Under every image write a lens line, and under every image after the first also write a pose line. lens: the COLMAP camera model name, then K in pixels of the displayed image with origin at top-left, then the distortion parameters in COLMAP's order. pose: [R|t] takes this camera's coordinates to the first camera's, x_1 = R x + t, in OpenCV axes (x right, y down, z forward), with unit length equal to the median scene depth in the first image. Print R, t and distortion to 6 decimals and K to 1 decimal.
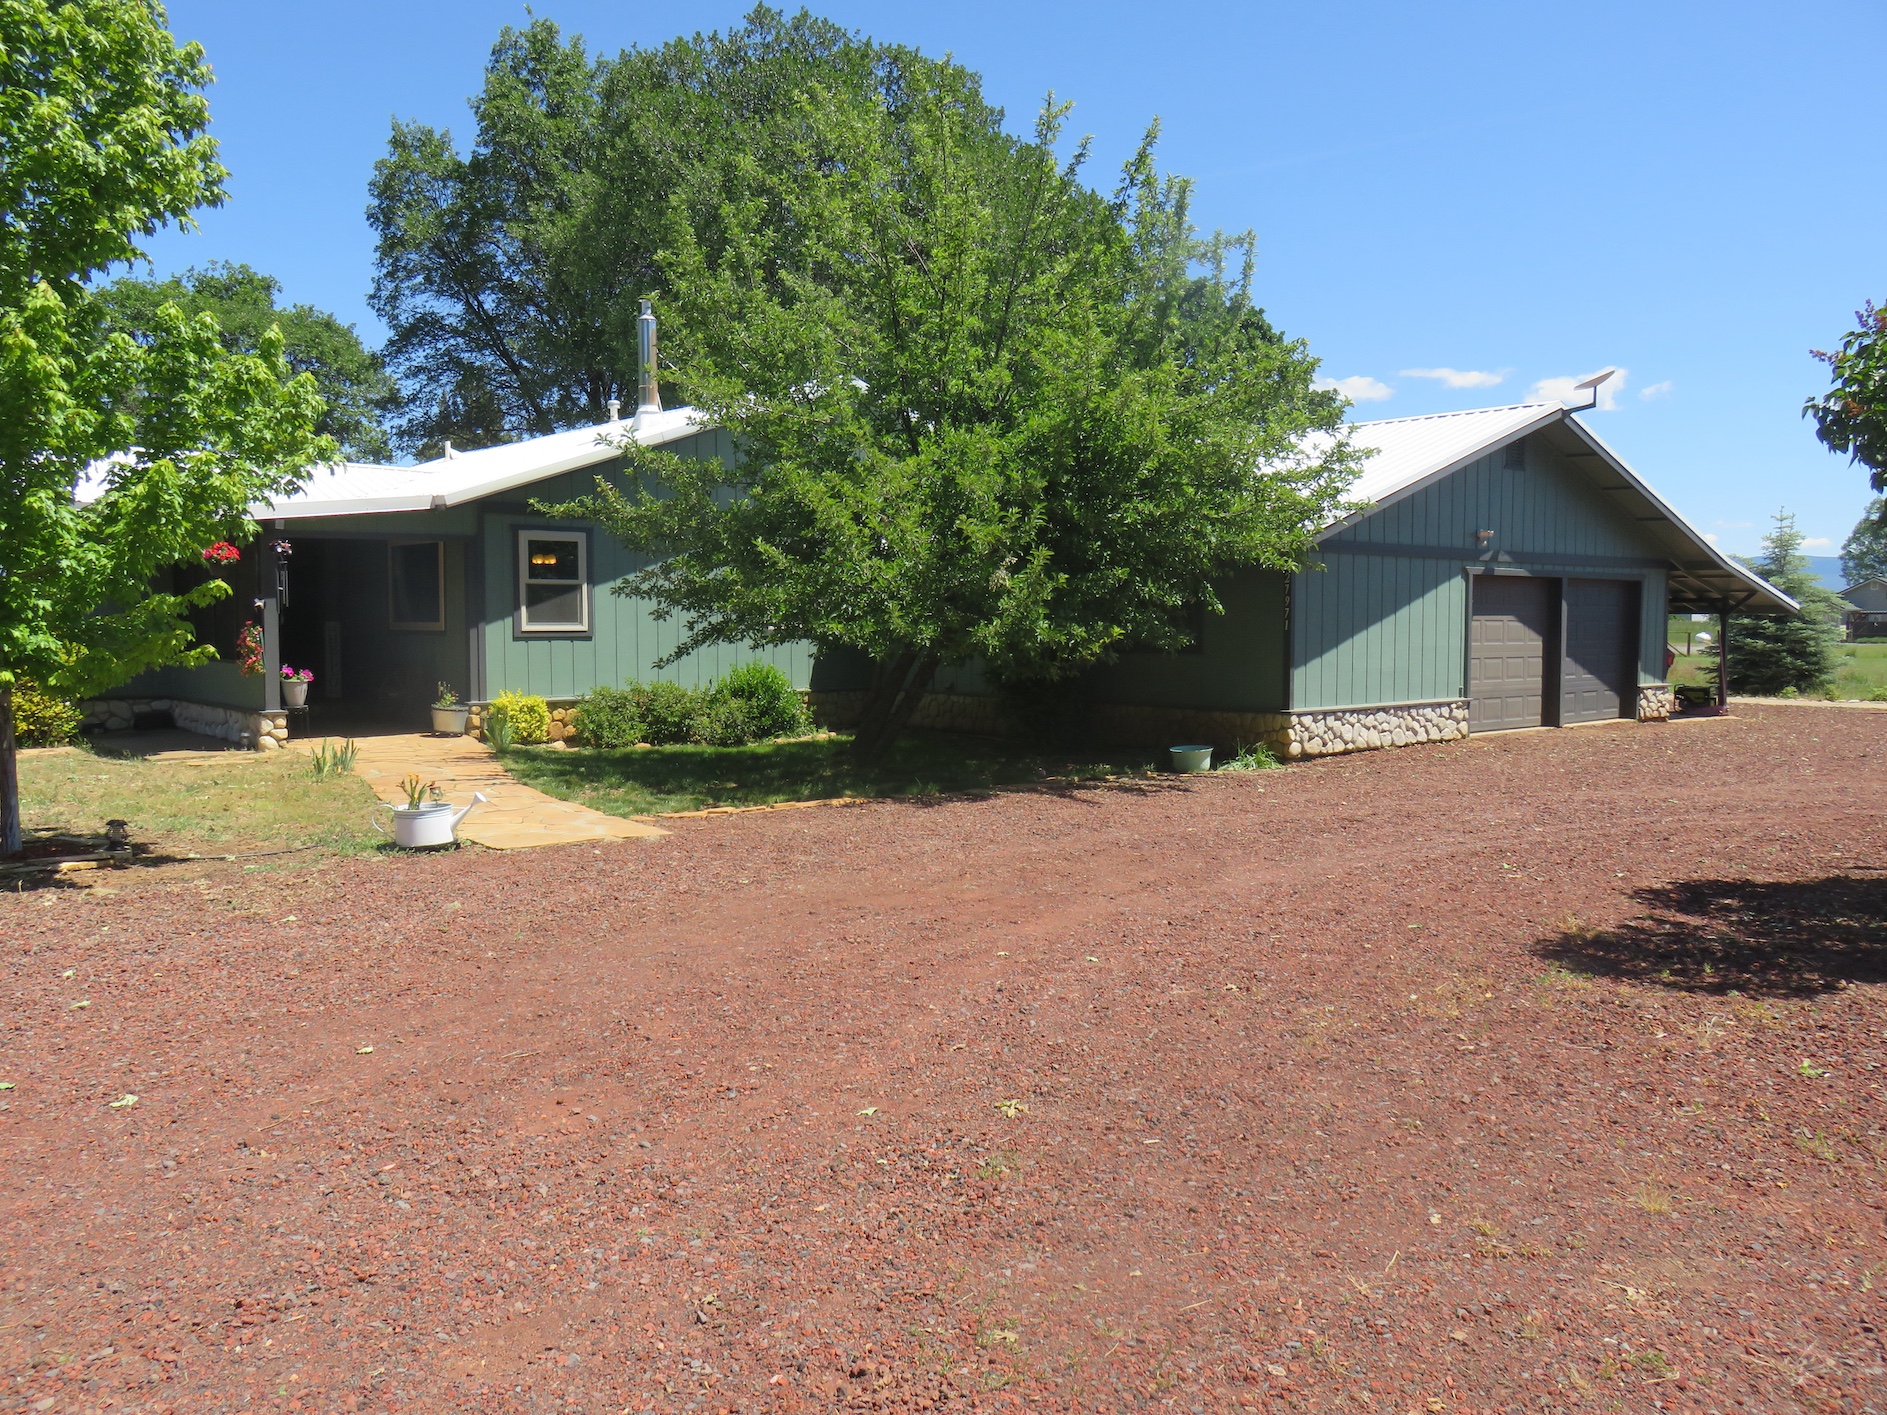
lens RADIAL K [[1519.3, 0, 943.5], [0, 1519.3, 707.5], [0, 0, 1]] dist [-0.007572, -0.006734]
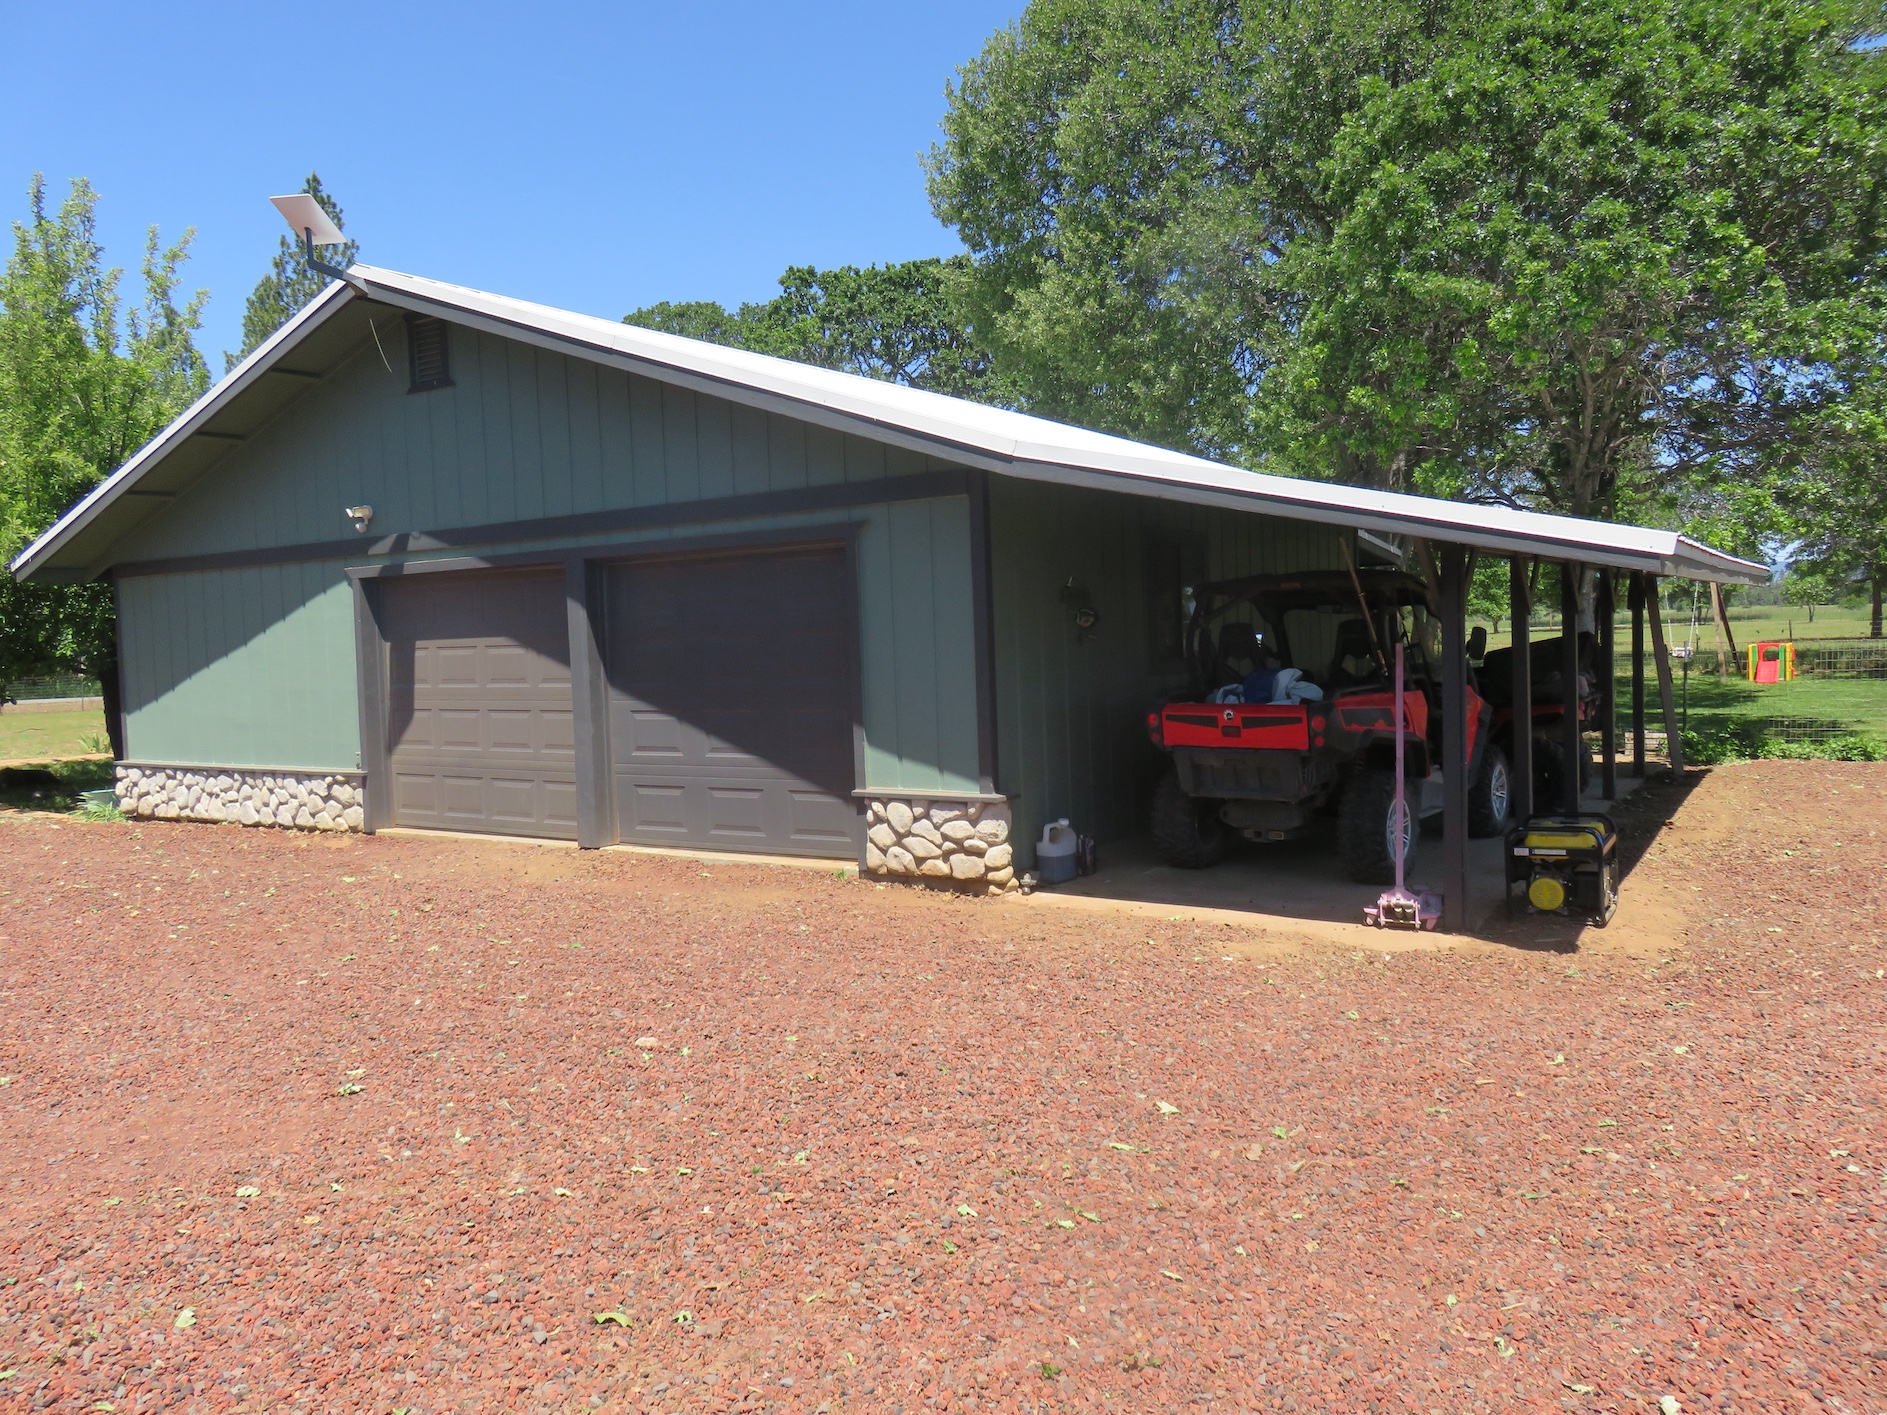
lens RADIAL K [[1410.7, 0, 943.5], [0, 1410.7, 707.5], [0, 0, 1]] dist [-0.006062, 0.003840]
pose [[0.267506, 0.040147, -0.962720, 1.040652], [-0.029258, 0.999009, 0.033530, -0.063798], [0.963112, 0.019198, 0.268415, 1.137009]]
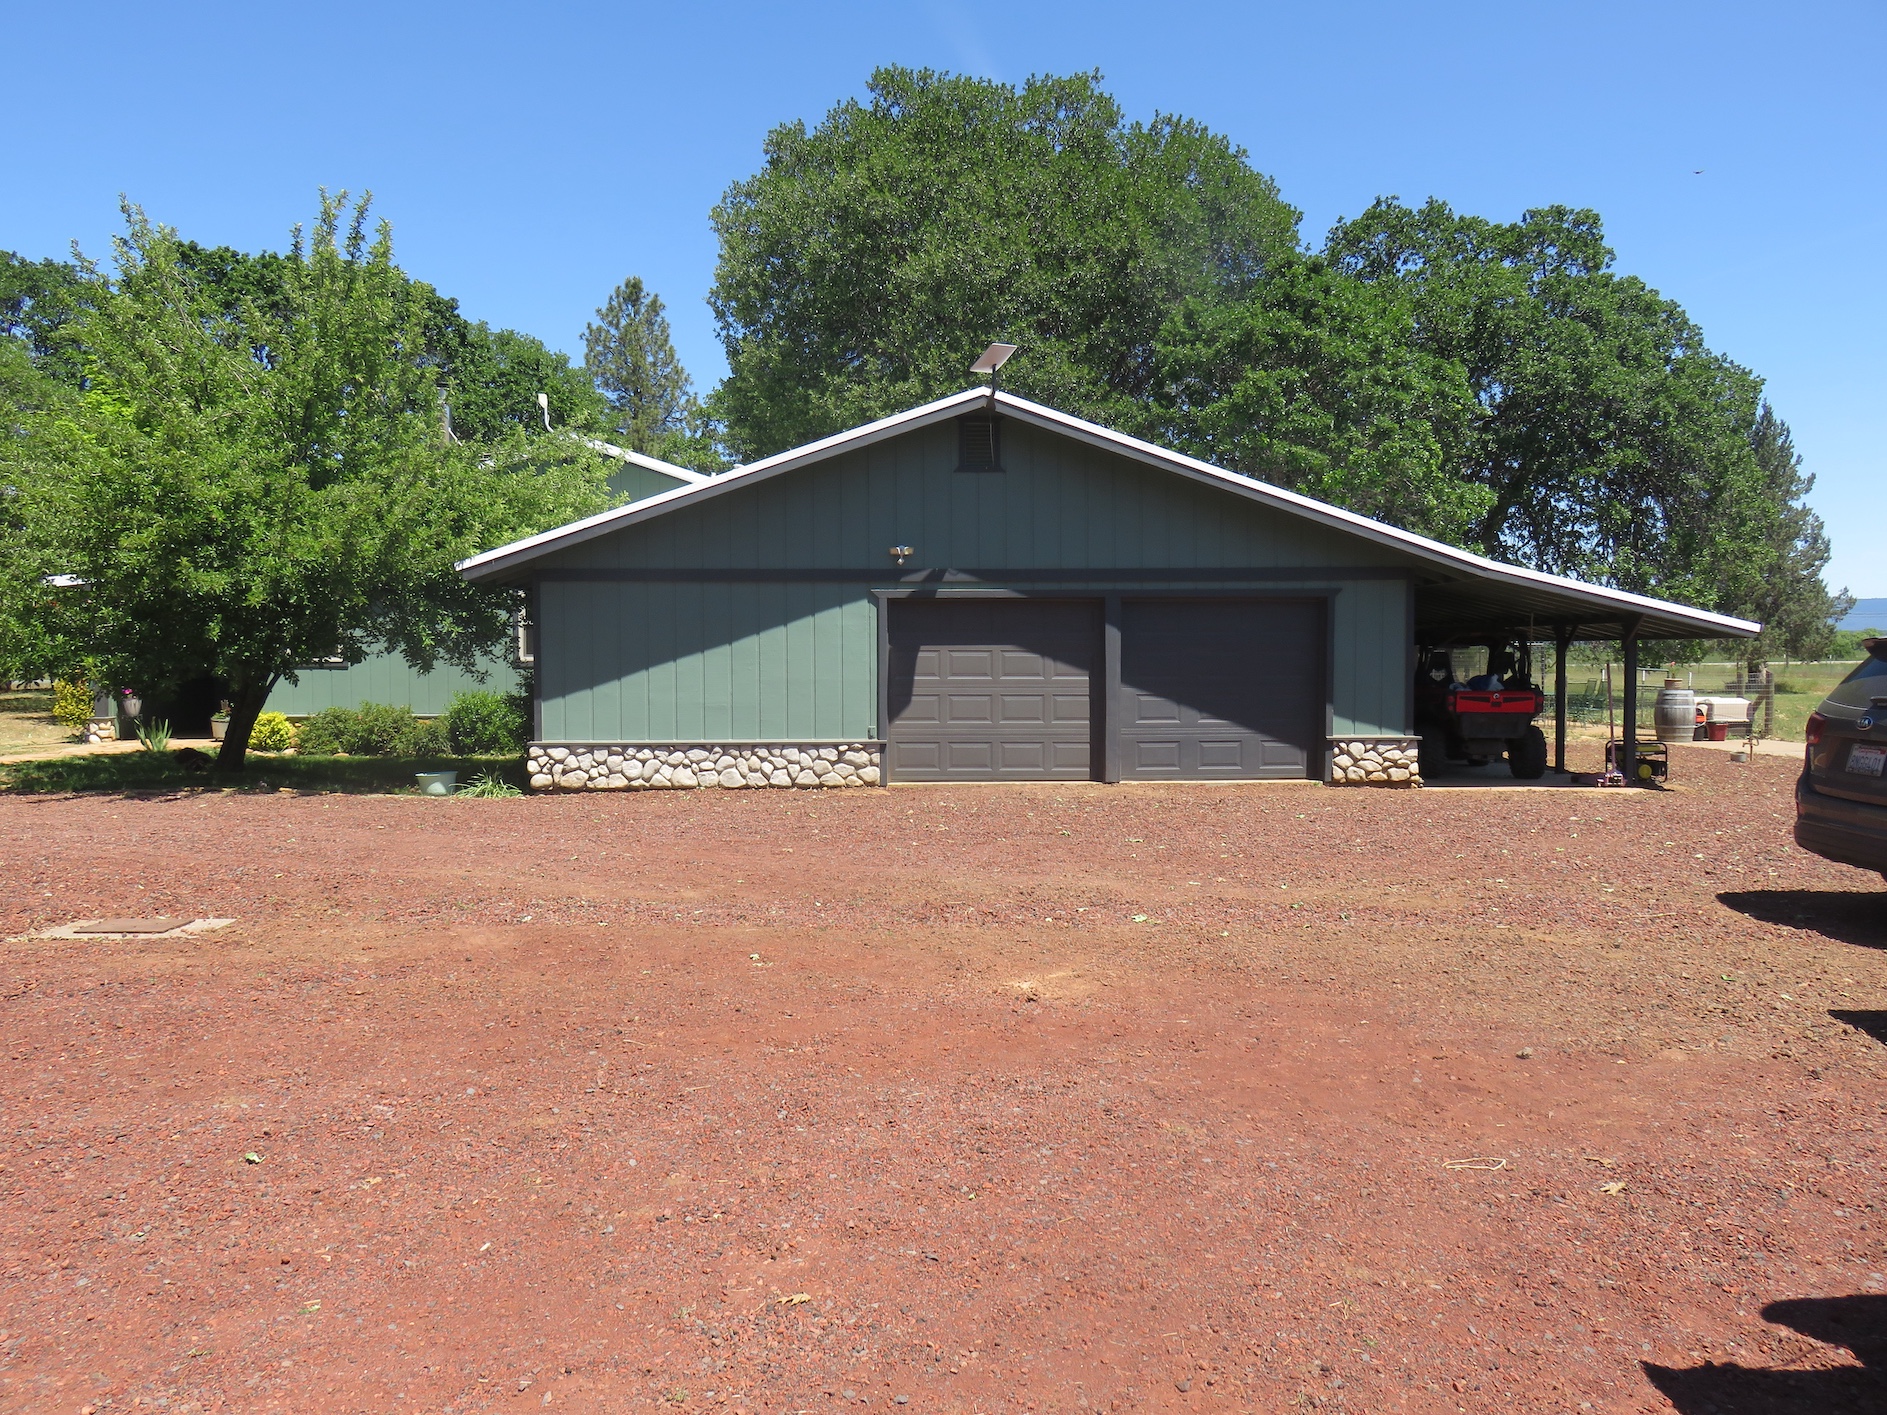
lens RADIAL K [[1519.3, 0, 943.5], [0, 1519.3, 707.5], [0, 0, 1]] dist [-0.007572, -0.006734]
pose [[0.786810, 0.018770, -0.616910, 0.960761], [-0.036896, 0.999180, -0.016656, -0.012432], [0.616092, 0.035867, 0.786857, 0.356909]]
